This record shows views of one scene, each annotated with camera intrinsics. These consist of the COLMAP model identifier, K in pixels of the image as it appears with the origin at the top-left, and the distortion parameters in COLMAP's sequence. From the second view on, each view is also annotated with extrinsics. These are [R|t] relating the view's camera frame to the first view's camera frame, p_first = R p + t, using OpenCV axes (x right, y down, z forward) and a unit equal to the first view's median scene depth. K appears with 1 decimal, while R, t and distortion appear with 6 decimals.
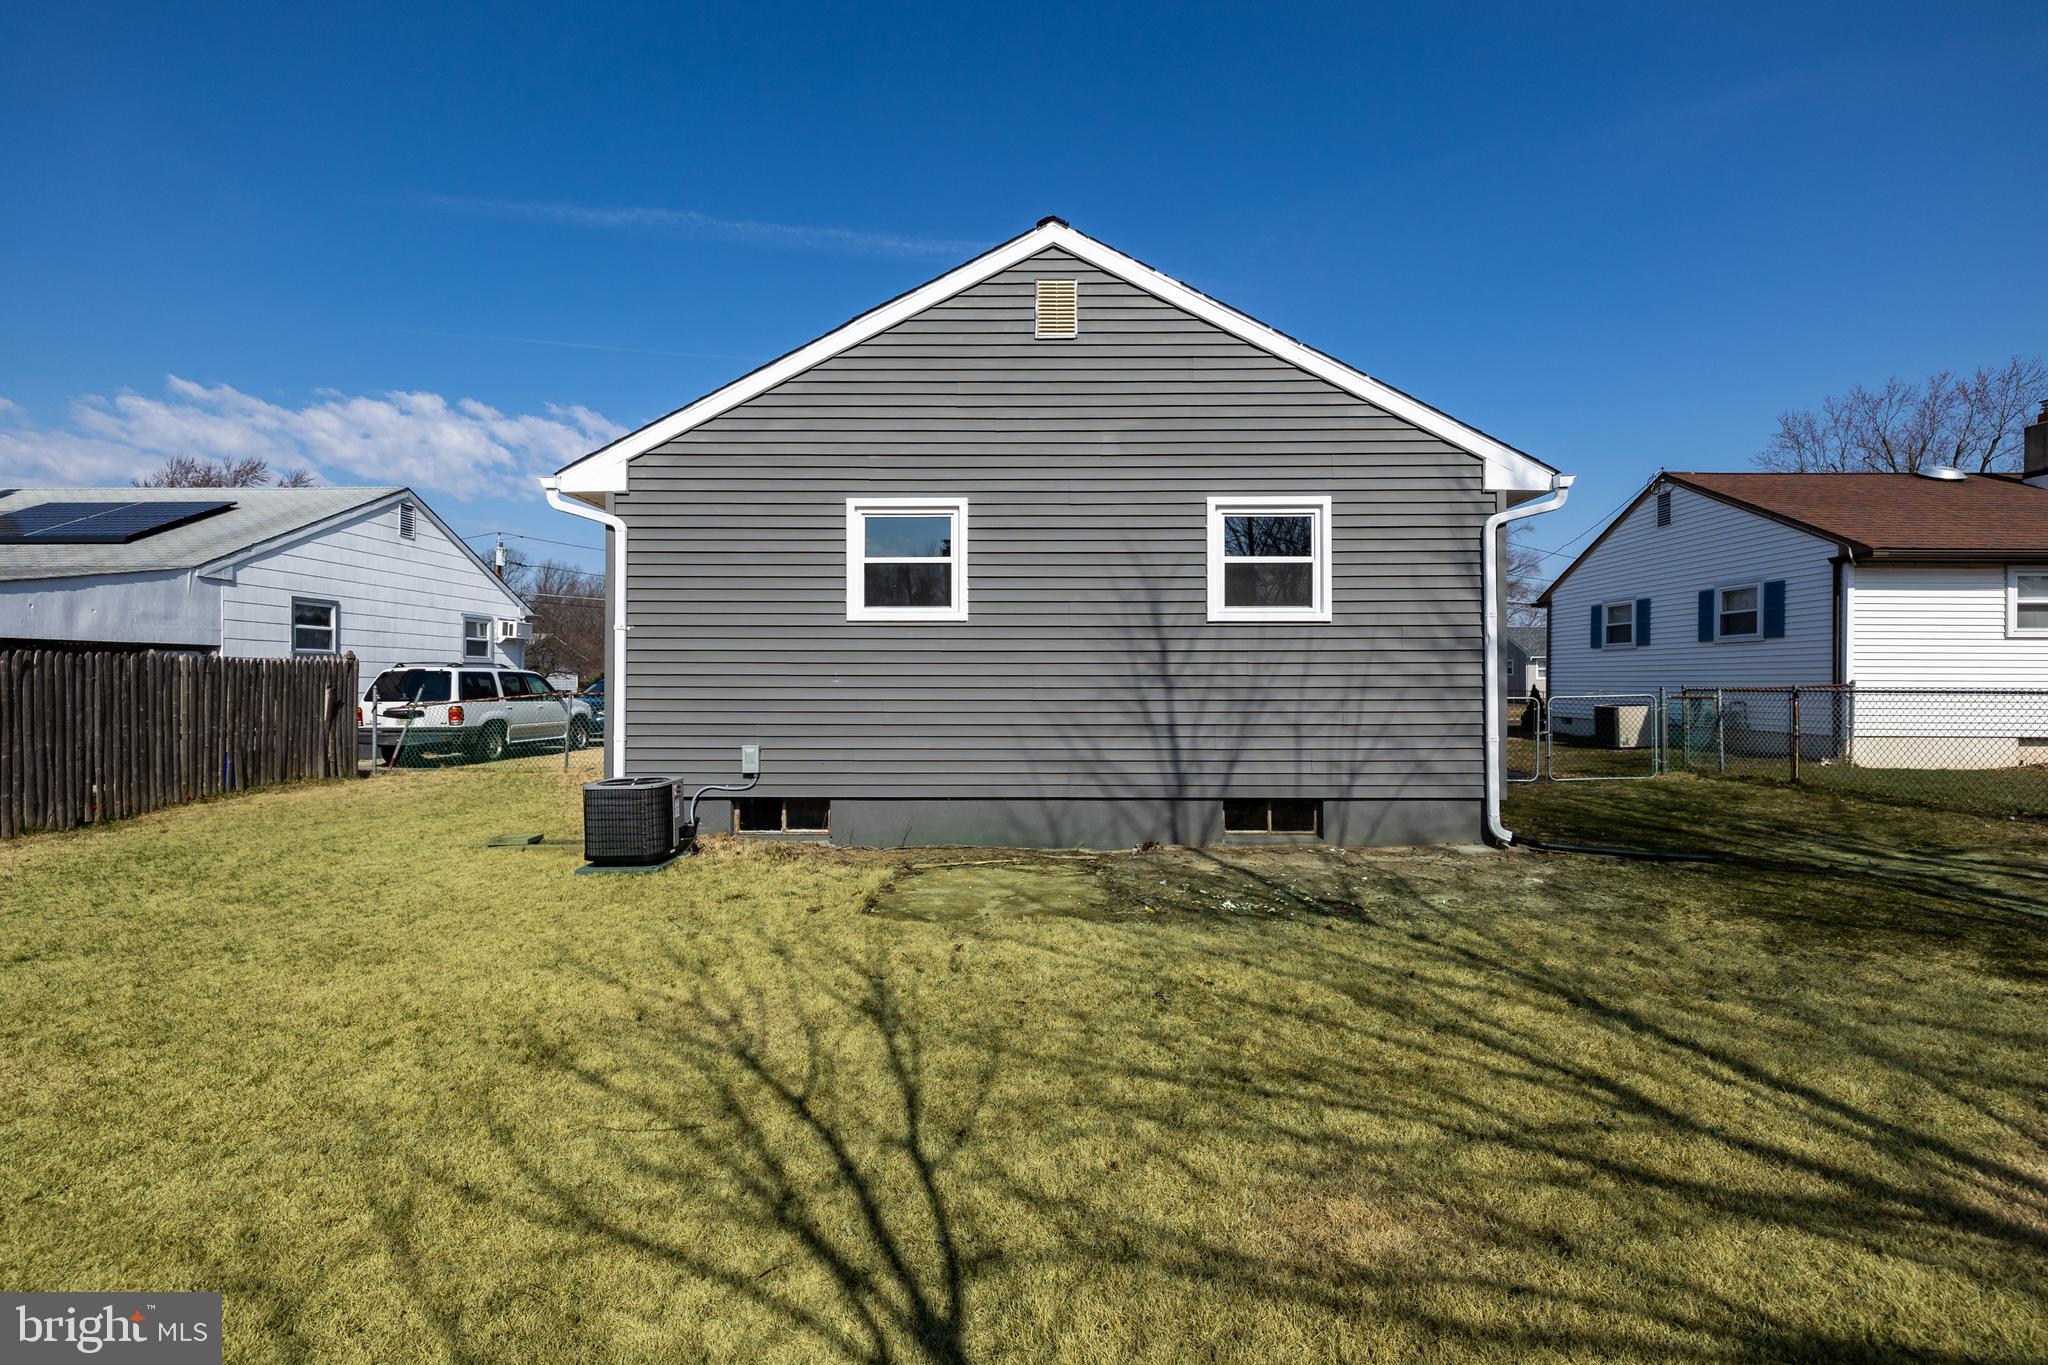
lens RADIAL K [[821.7, 0, 1023.6], [0, 821.7, 683.1], [0, 0, 1]] dist [0.000554, 0.000315]
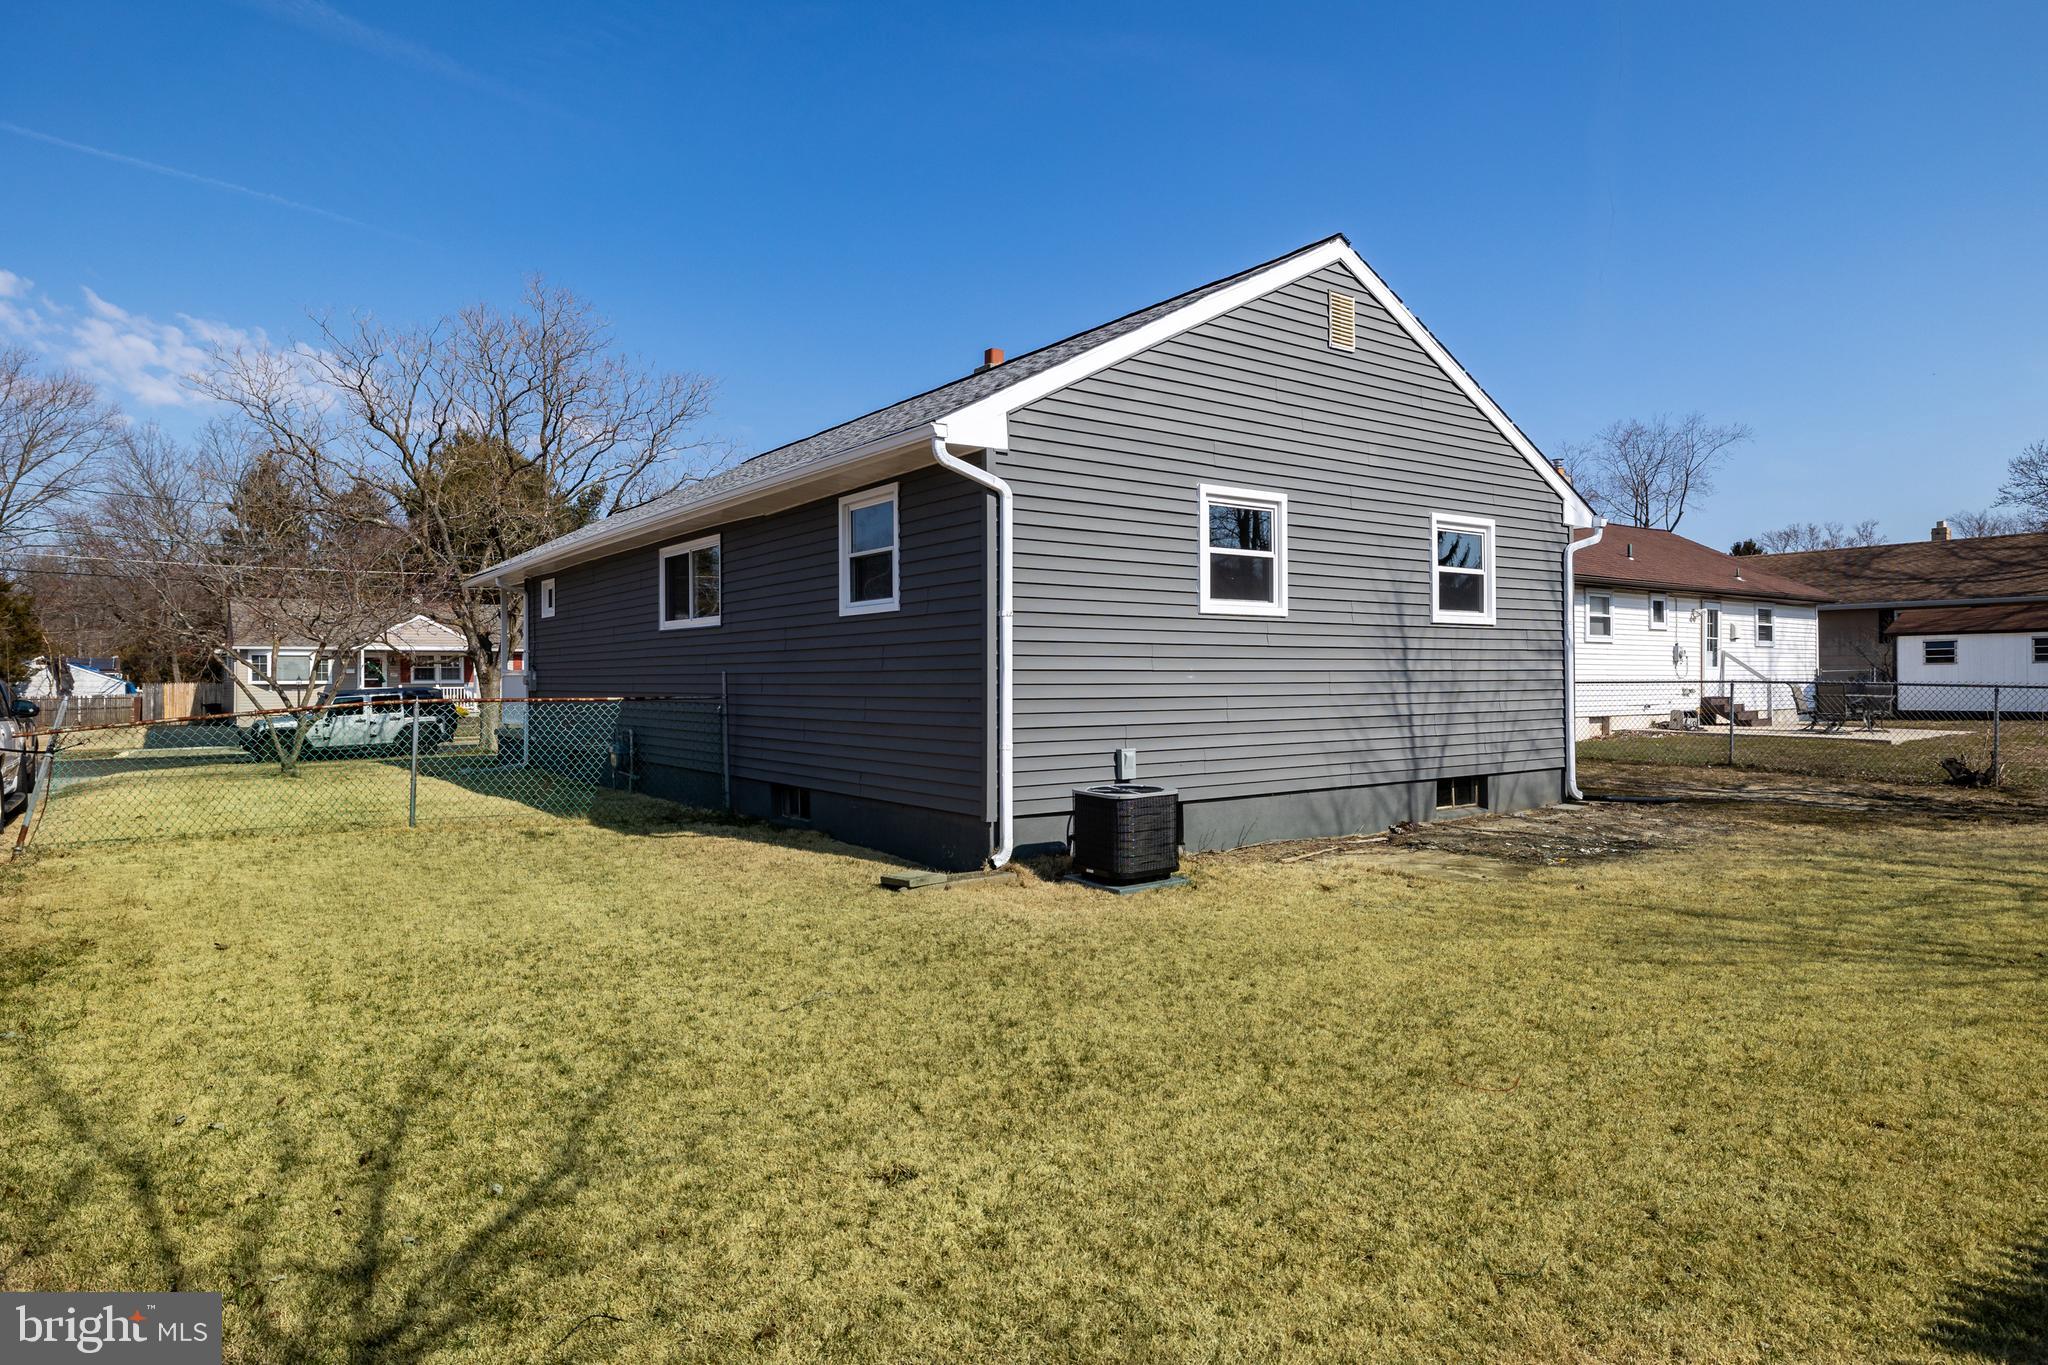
lens RADIAL K [[1208.4, 0, 1026.9], [0, 1208.4, 680.7], [0, 0, 1]] dist [0.001412, -0.002365]
pose [[0.799238, -0.005596, 0.600988, -1.209438], [0.007156, 0.999974, -0.000207, 0.000839], [-0.600972, 0.004466, 0.799258, 0.008716]]
